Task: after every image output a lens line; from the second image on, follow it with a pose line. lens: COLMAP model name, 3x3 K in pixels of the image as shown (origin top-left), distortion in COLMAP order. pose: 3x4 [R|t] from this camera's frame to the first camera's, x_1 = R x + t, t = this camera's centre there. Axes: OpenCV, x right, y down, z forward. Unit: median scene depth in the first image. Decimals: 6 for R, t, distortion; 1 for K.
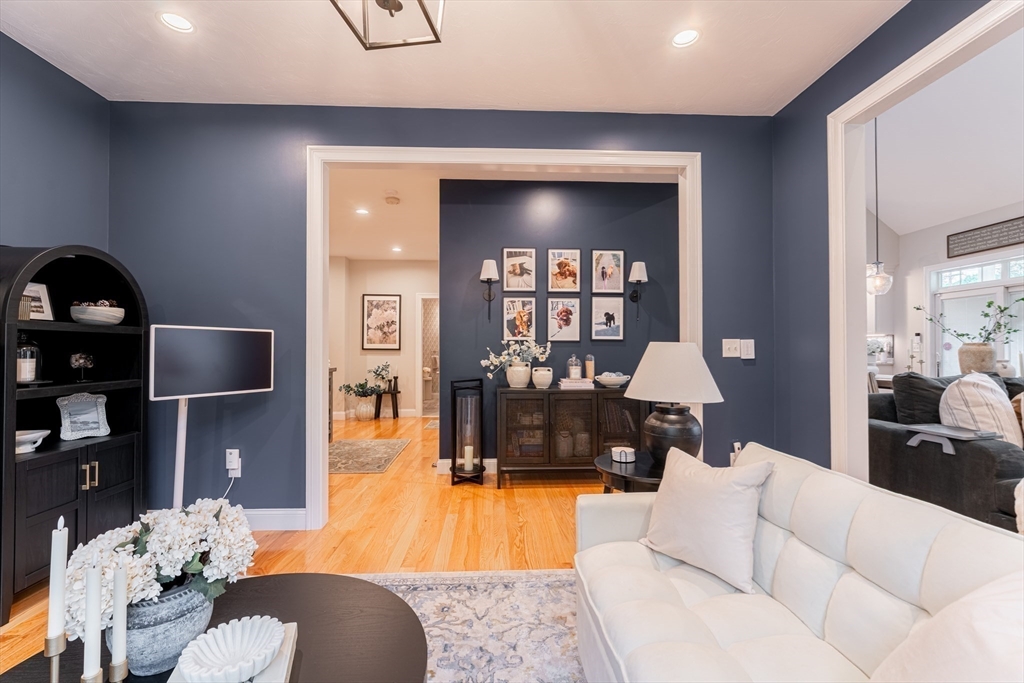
lens RADIAL K [[448.9, 0, 511.2], [0, 448.9, 344.7], [0, 0, 1]] dist [-0.004322, -0.000381]
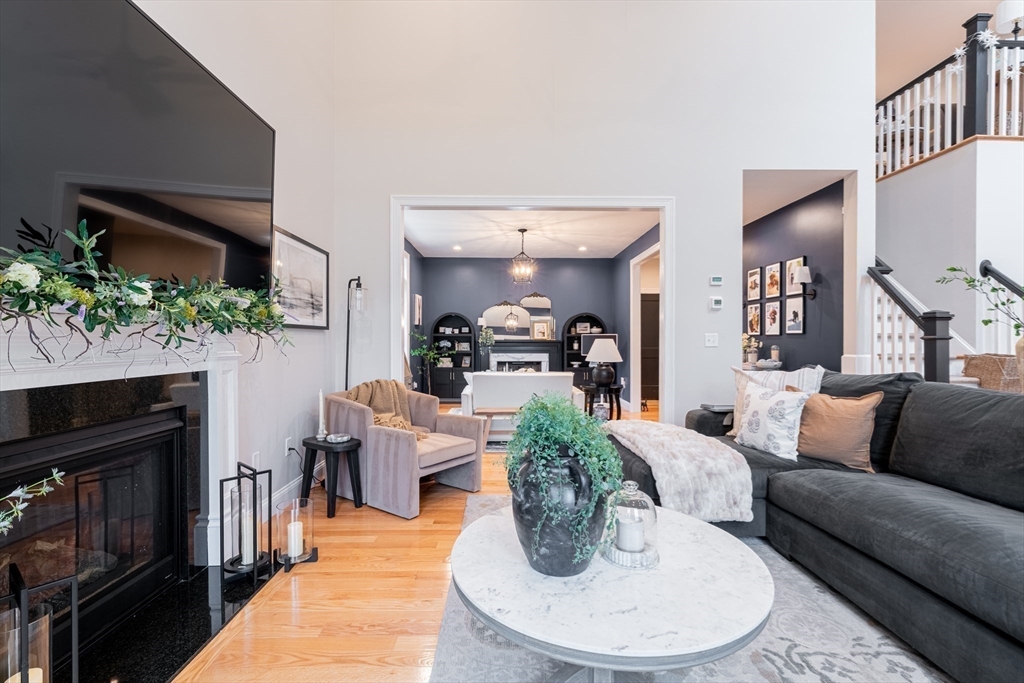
lens RADIAL K [[448.9, 0, 509.4], [0, 448.9, 340.7], [0, 0, 1]] dist [-0.004322, -0.000381]
pose [[-0.051316, 0.003254, -0.998677, 1.458360], [0.013098, 0.999911, 0.002585, -0.005116], [0.998597, -0.012948, -0.051354, 0.305050]]
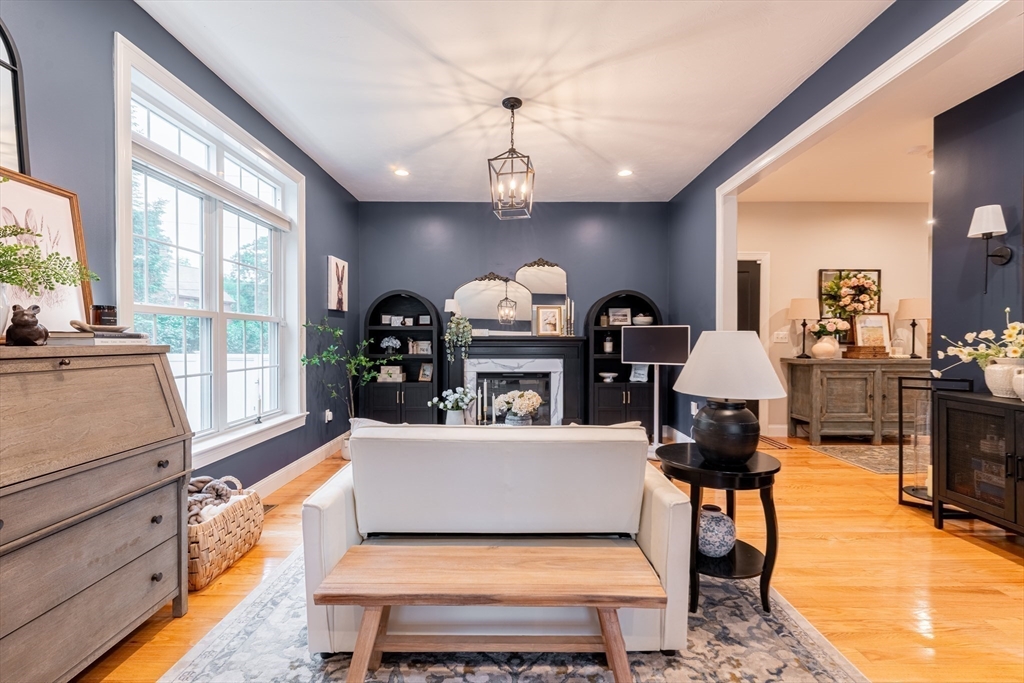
lens RADIAL K [[448.9, 0, 512.6], [0, 448.9, 343.3], [0, 0, 1]] dist [-0.004322, -0.000381]
pose [[-0.061400, 0.012244, -0.998038, 0.658522], [0.012770, 0.999853, 0.011481, 0.001896], [0.998032, -0.012040, -0.061548, 0.316691]]
